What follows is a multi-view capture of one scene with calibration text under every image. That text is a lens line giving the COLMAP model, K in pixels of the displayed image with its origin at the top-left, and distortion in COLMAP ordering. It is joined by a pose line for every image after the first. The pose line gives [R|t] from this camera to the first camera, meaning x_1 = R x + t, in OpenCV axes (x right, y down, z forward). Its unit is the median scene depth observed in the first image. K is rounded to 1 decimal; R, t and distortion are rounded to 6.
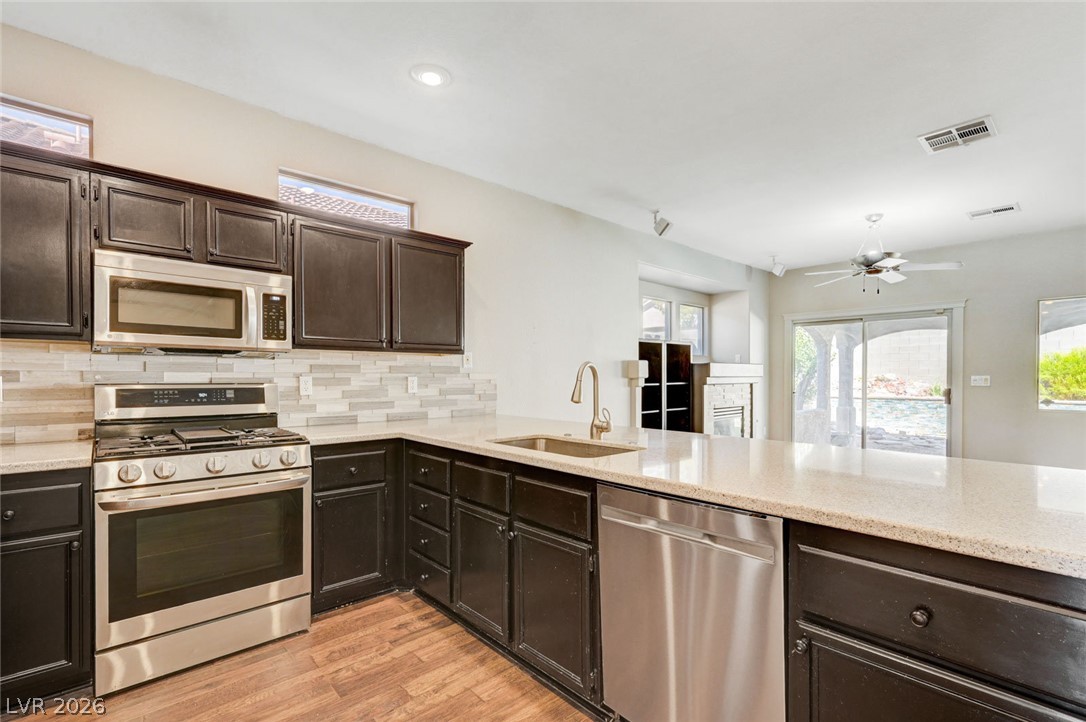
lens RADIAL K [[491.5, 0, 543.3], [0, 491.5, 381.2], [0, 0, 1]] dist [0.002376, 0.000304]
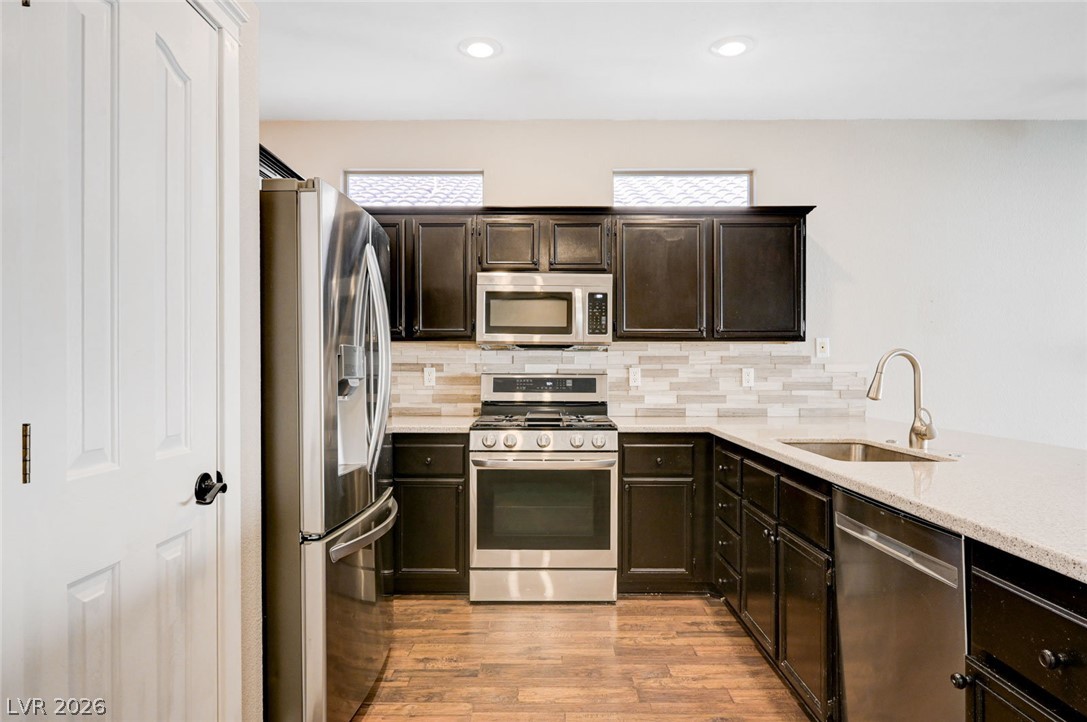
lens RADIAL K [[649.5, 0, 544.1], [0, 649.5, 371.5], [0, 0, 1]] dist [-0.000964, 0.000797]
pose [[0.739324, 0.003576, -0.673341, 0.331661], [-0.006981, 0.999973, -0.002354, 0.002944], [0.673314, 0.006441, 0.739329, -0.145357]]
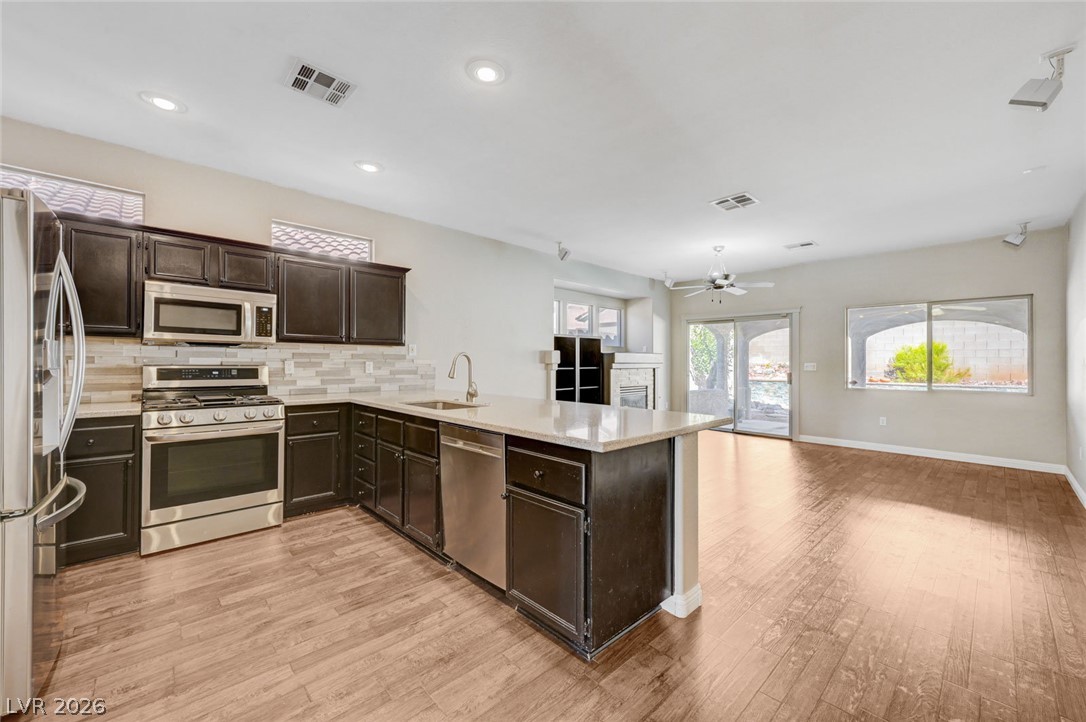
lens RADIAL K [[425.8, 0, 544.4], [0, 425.8, 360.2], [0, 0, 1]] dist [0.000811, 0.000124]
pose [[0.999730, 0.004832, 0.022716, 0.285681], [-0.004472, 0.999864, -0.015857, 0.005505], [-0.022789, 0.015751, 0.999616, -0.328622]]
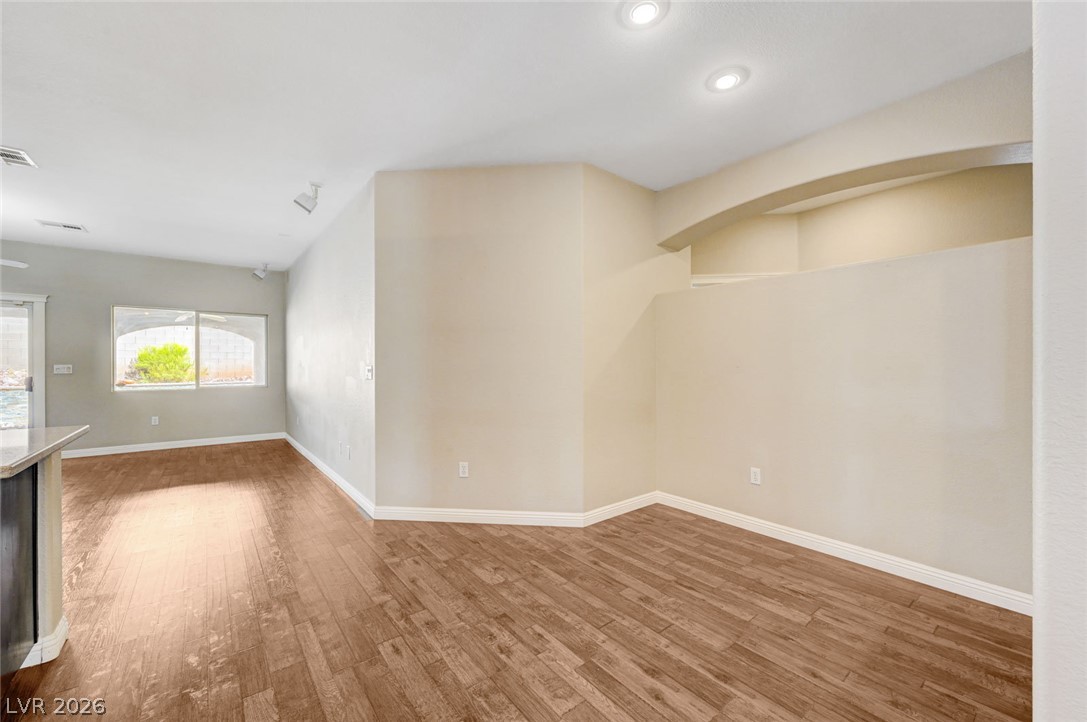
lens RADIAL K [[432.4, 0, 546.3], [0, 432.4, 366.0], [0, 0, 1]] dist [-0.000985, 0.000324]
pose [[0.062134, -0.005923, 0.998050, -0.087567], [0.012631, 0.999907, 0.005148, 0.001247], [-0.997988, 0.012286, 0.062203, -0.385419]]
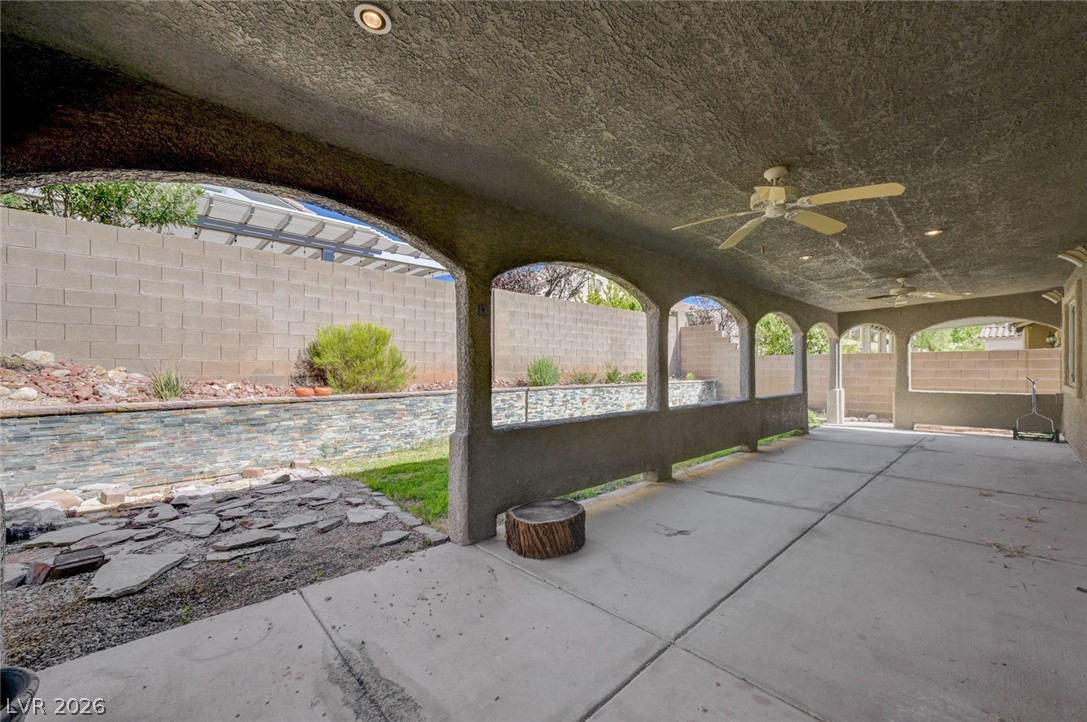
lens RADIAL K [[424.0, 0, 551.7], [0, 424.0, 366.1], [0, 0, 1]] dist [-0.000354, -0.000143]
pose [[-0.023797, 0.006623, 0.999695, 1.670836], [0.013224, 0.999893, -0.006309, 0.025115], [-0.999629, 0.013070, -0.023882, 2.858595]]
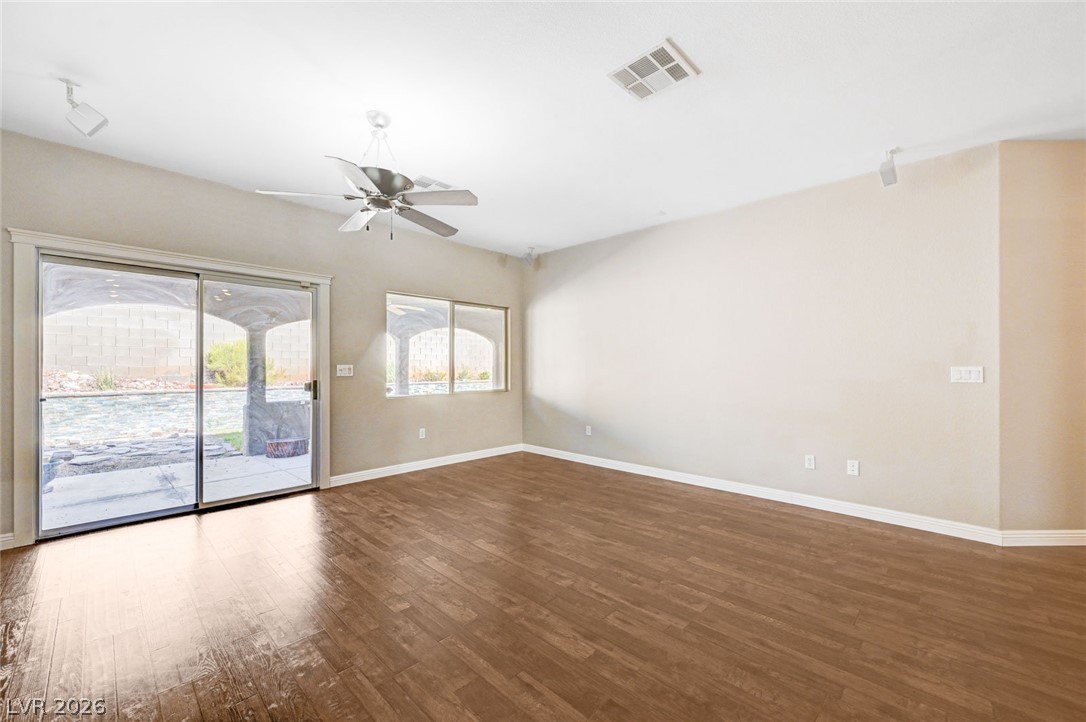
lens RADIAL K [[432.0, 0, 545.8], [0, 432.0, 366.0], [0, 0, 1]] dist [-0.000985, 0.000324]
pose [[-0.075391, -0.001275, 0.997153, 0.163450], [0.010150, 0.999946, 0.002046, -0.015829], [-0.997102, 0.010275, -0.075374, 1.509036]]
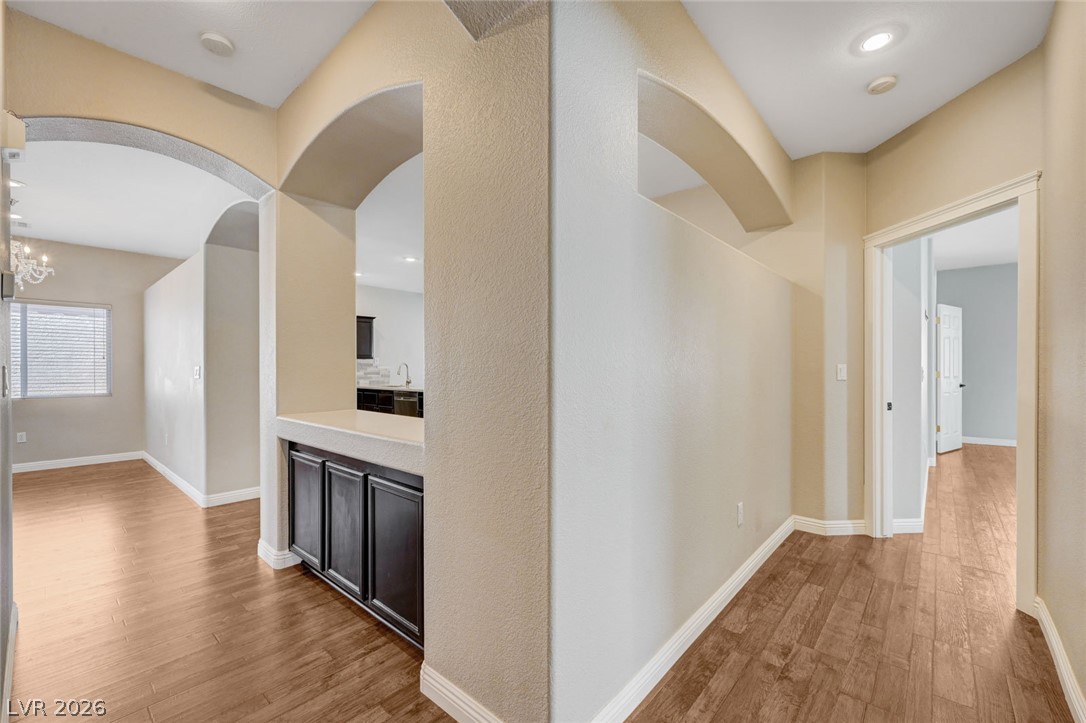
lens RADIAL K [[449.8, 0, 543.0], [0, 449.8, 361.5], [0, 0, 1]] dist [-0.001385, -0.000101]
pose [[0.993801, 0.002746, 0.111139, 0.622391], [0.000149, 0.999661, -0.026032, 0.028839], [-0.111173, 0.025887, 0.993464, -1.959246]]
